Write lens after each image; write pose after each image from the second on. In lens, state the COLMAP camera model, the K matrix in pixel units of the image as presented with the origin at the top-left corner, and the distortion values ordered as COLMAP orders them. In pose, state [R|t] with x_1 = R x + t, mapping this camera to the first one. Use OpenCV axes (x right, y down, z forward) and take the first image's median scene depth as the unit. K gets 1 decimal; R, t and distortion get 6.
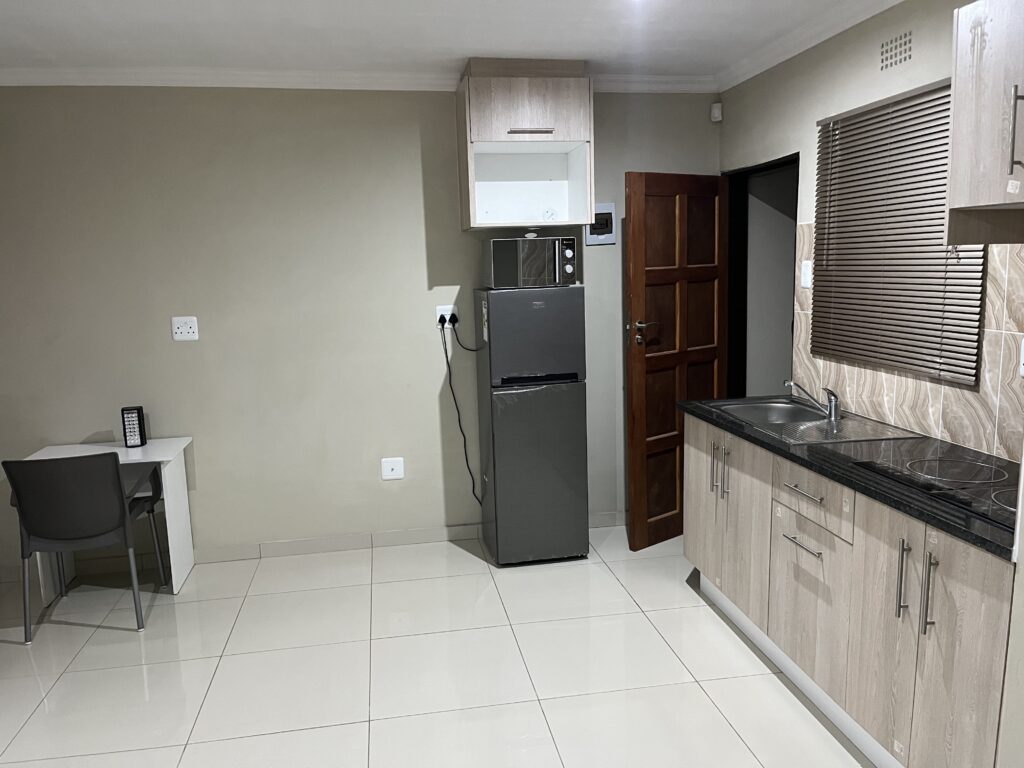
lens RADIAL K [[777.5, 0, 508.2], [0, 777.5, 388.4], [0, 0, 1]] dist [0.061386, -0.086825]
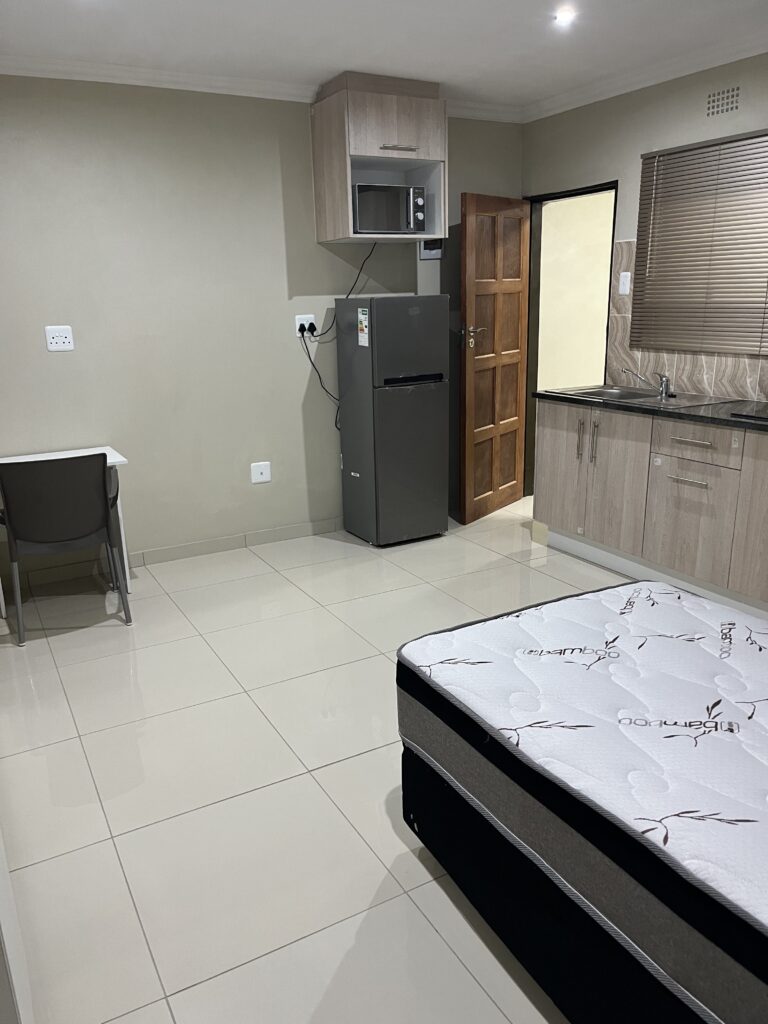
lens RADIAL K [[777.5, 0, 380.7], [0, 777.5, 520.5], [0, 0, 1]] dist [0.061386, -0.086825]
pose [[0.943152, -0.087375, 0.320672, -0.465571], [0.049847, 0.991099, 0.123439, 0.060774], [-0.328603, -0.100437, 0.939112, -0.089712]]
